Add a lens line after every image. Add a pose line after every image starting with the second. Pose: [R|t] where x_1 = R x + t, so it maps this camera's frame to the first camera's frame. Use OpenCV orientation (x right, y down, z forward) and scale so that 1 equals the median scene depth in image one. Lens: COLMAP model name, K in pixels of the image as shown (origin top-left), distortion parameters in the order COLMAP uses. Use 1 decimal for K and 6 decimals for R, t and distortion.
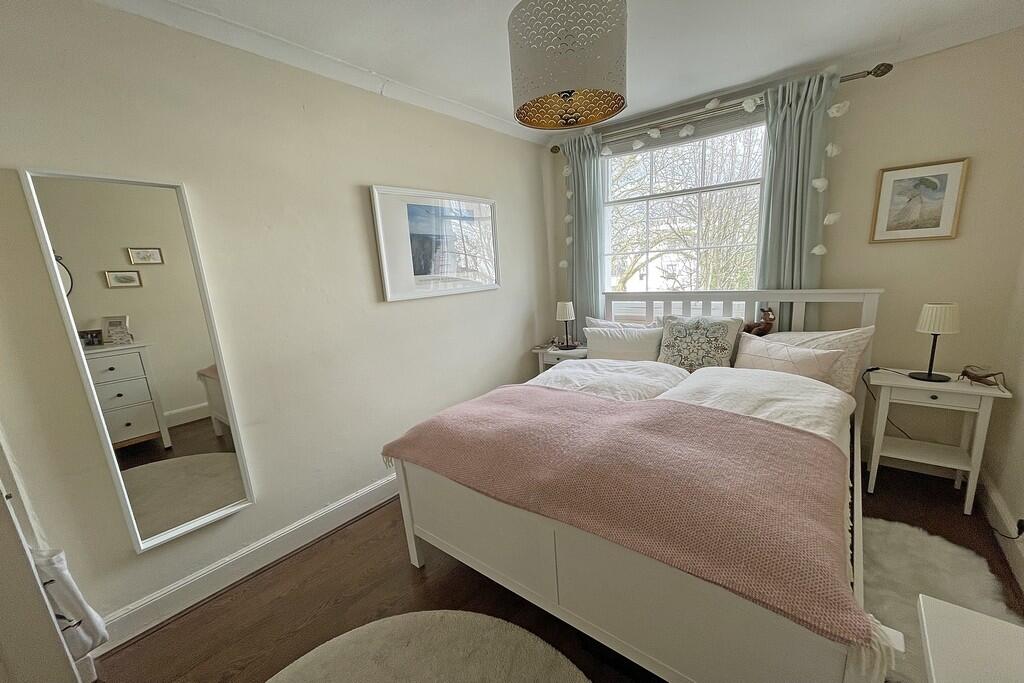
lens RADIAL K [[412.7, 0, 505.6], [0, 412.7, 362.4], [0, 0, 1]] dist [-0.001707, -0.000258]
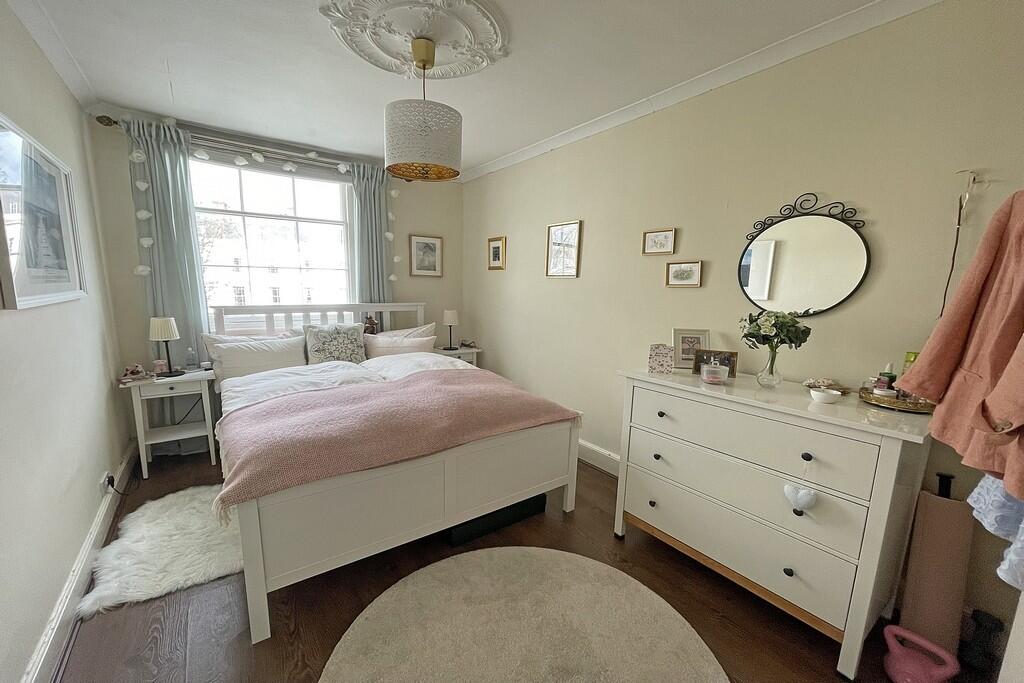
lens RADIAL K [[412.7, 0, 505.6], [0, 412.7, 362.4], [0, 0, 1]] dist [-0.001707, -0.000258]
pose [[0.250468, -0.118218, 0.960880, -0.618118], [0.184778, 0.980109, 0.072418, 0.005939], [-0.950328, 0.159411, 0.267330, 0.210812]]
